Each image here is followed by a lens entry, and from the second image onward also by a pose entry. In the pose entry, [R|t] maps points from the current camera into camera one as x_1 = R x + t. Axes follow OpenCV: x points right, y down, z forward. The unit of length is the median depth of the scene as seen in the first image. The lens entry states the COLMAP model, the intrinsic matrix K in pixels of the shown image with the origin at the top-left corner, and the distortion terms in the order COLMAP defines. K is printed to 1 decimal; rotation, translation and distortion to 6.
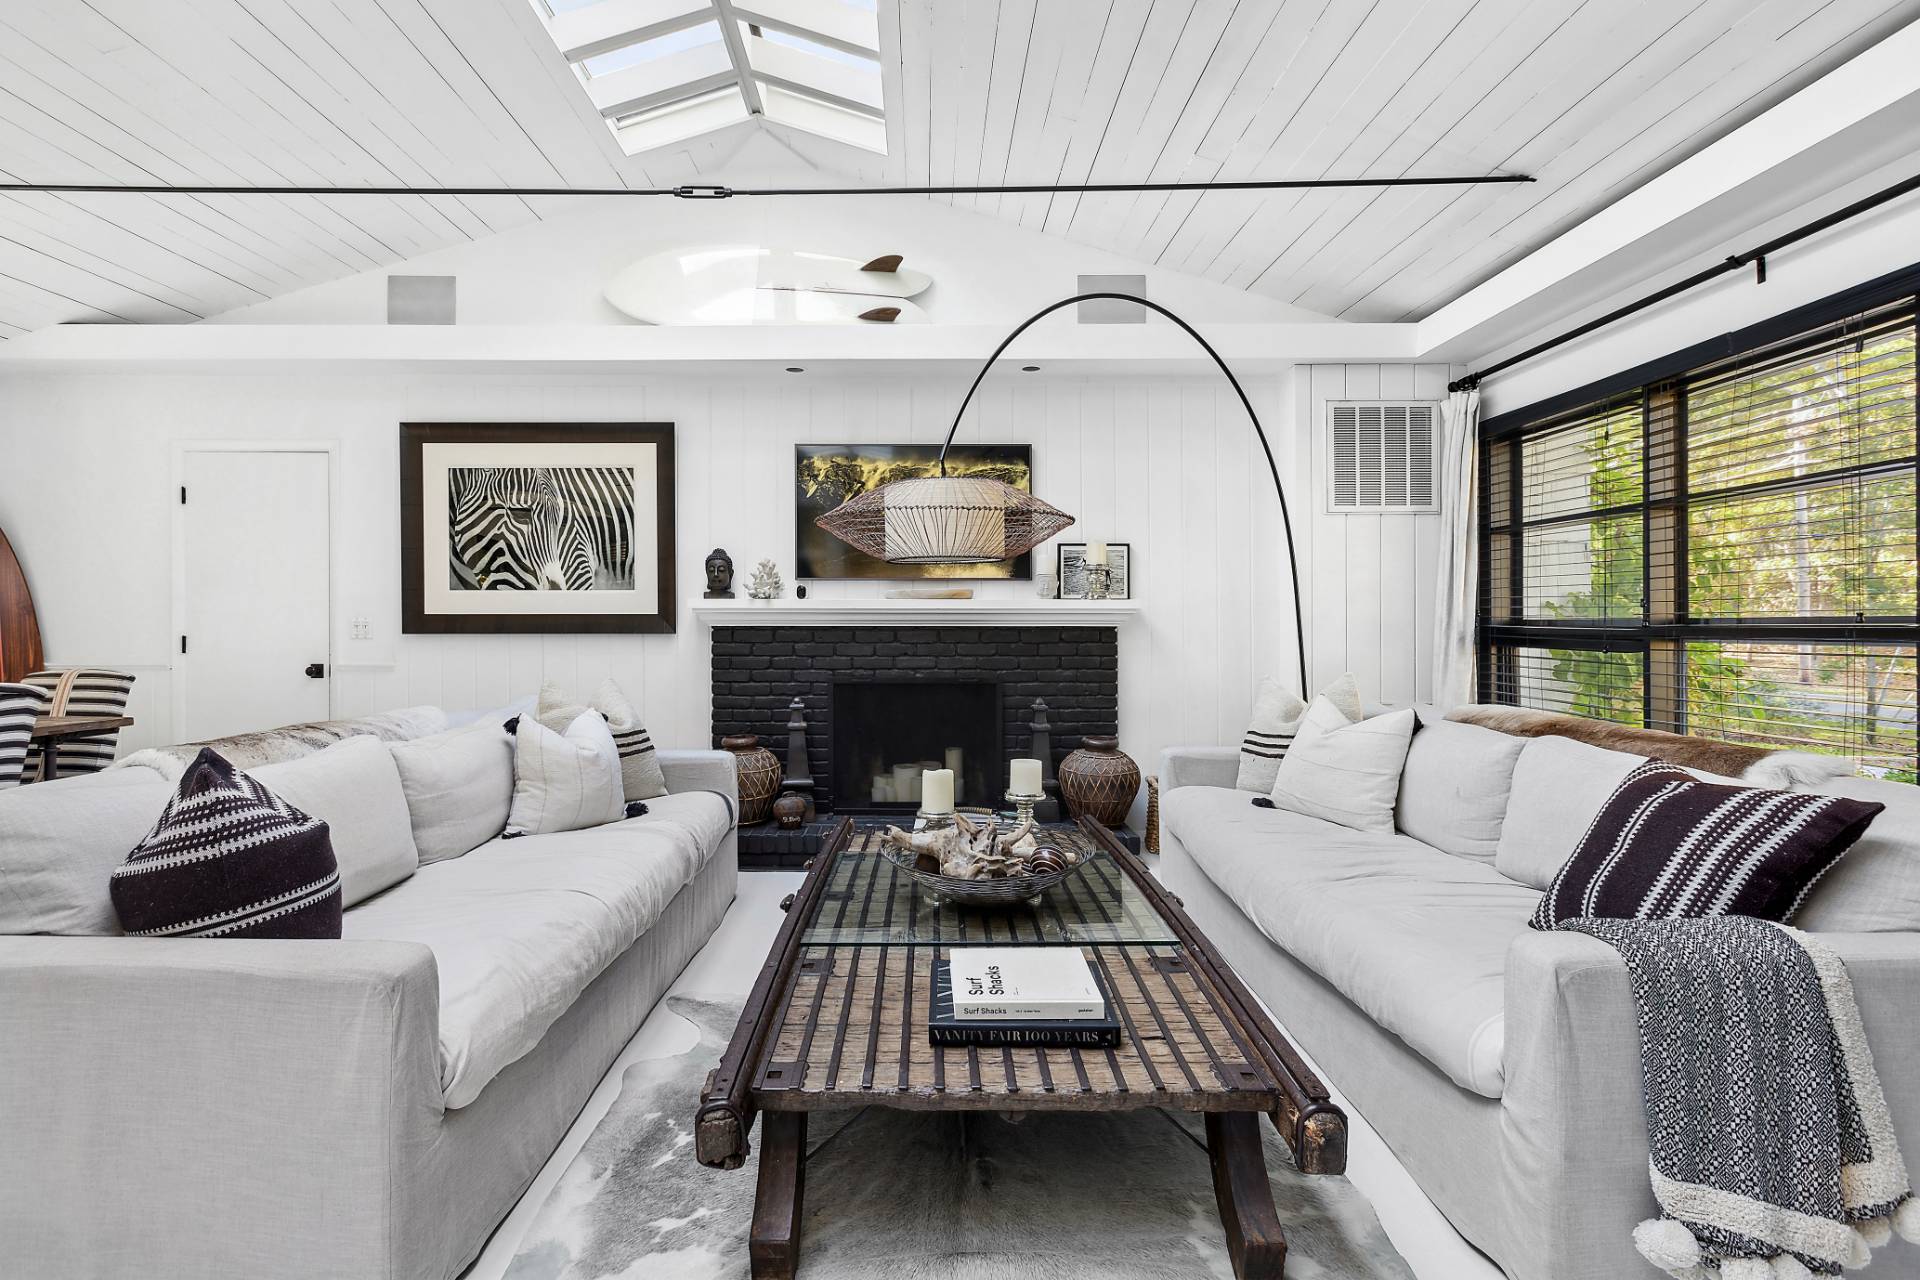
lens RADIAL K [[877.7, 0, 958.7], [0, 877.7, 620.2], [0, 0, 1]] dist [-0.000305, 0.000385]
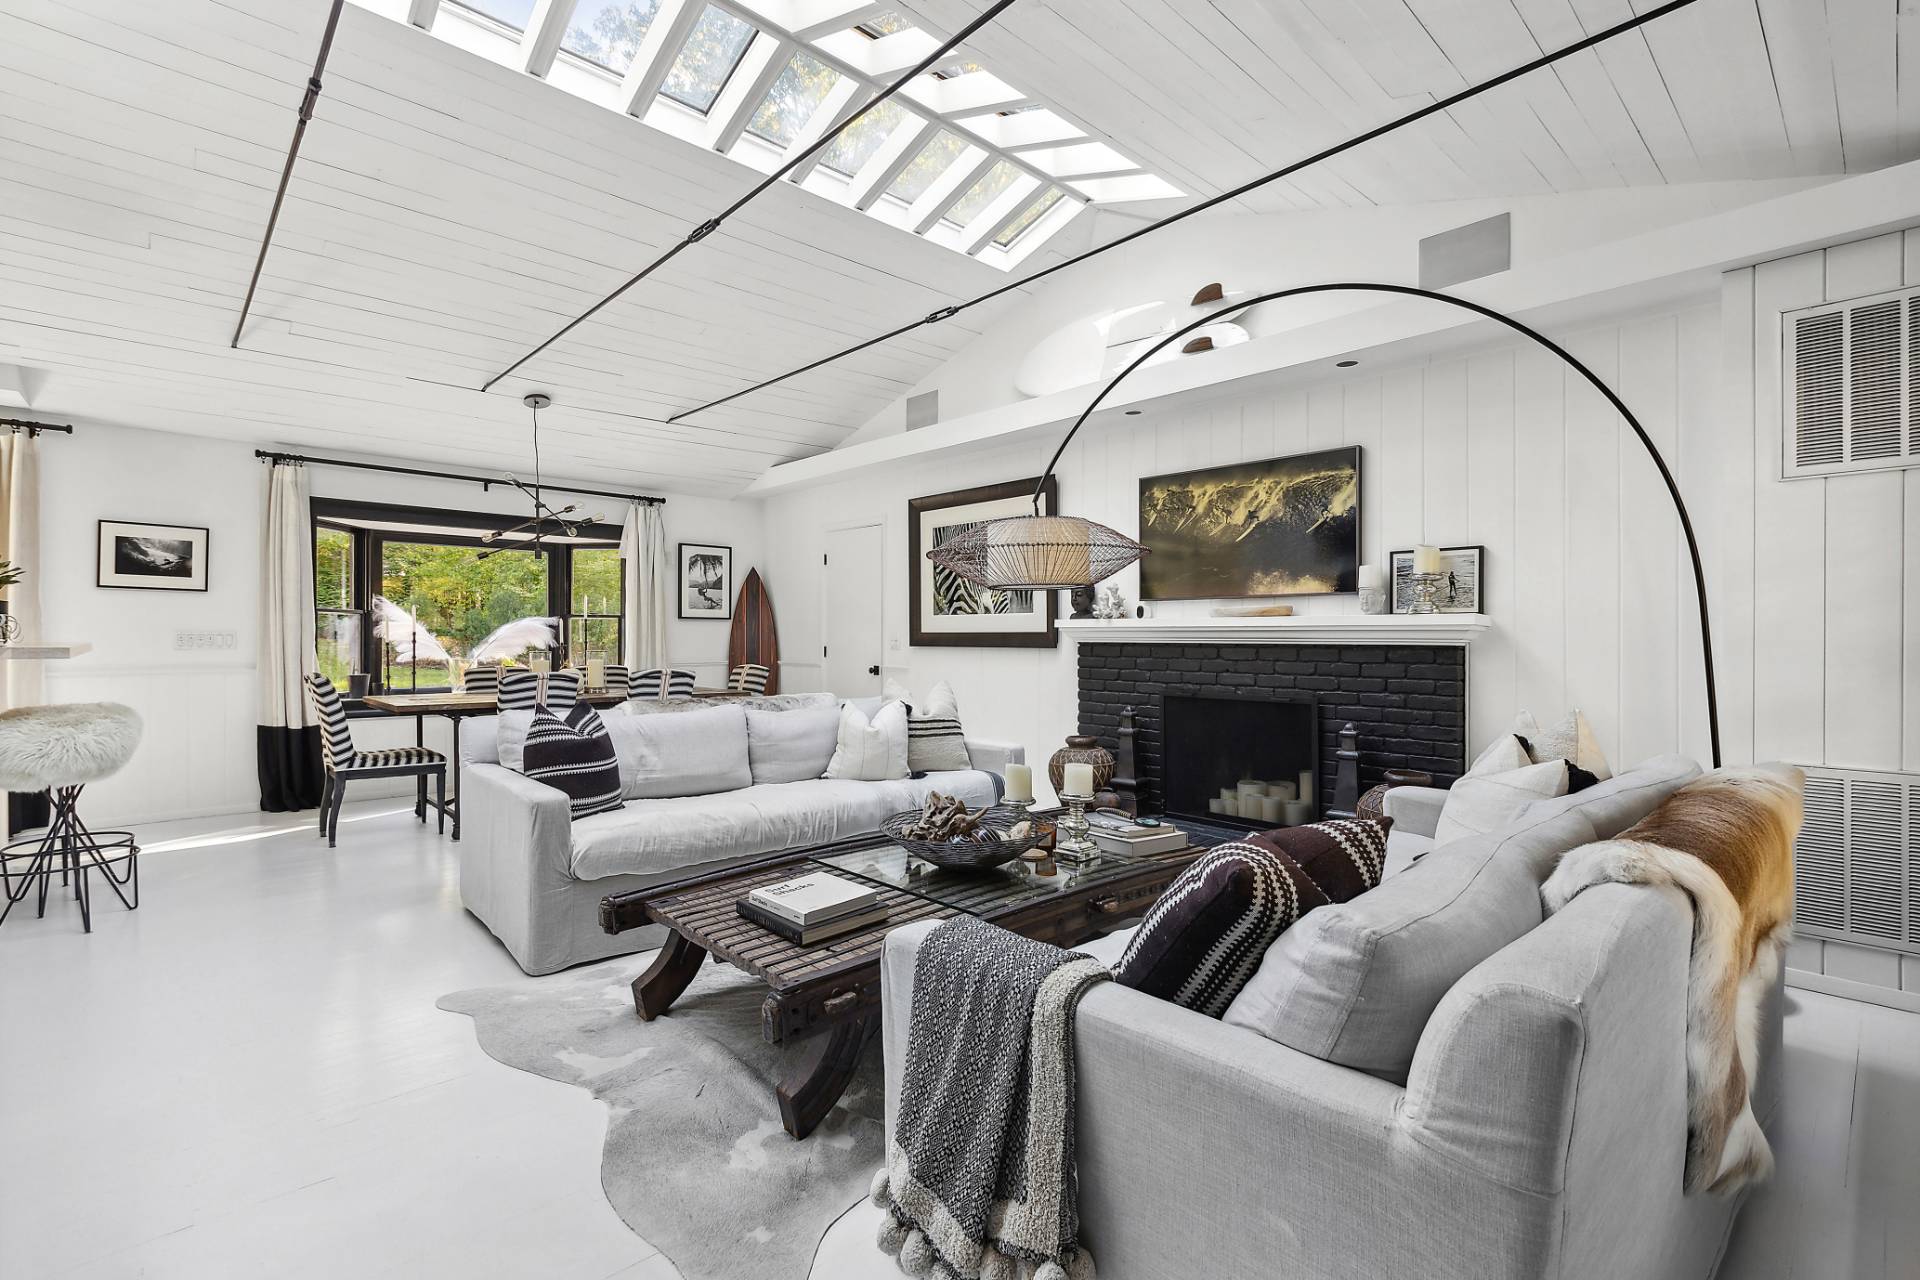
lens RADIAL K [[877.7, 0, 973.9], [0, 877.7, 639.7], [0, 0, 1]] dist [-0.000305, 0.000385]
pose [[0.686599, 0.004104, -0.727024, 0.480252], [-0.000708, 0.999987, 0.004977, -0.002441], [0.727036, -0.002902, 0.686594, 0.084938]]
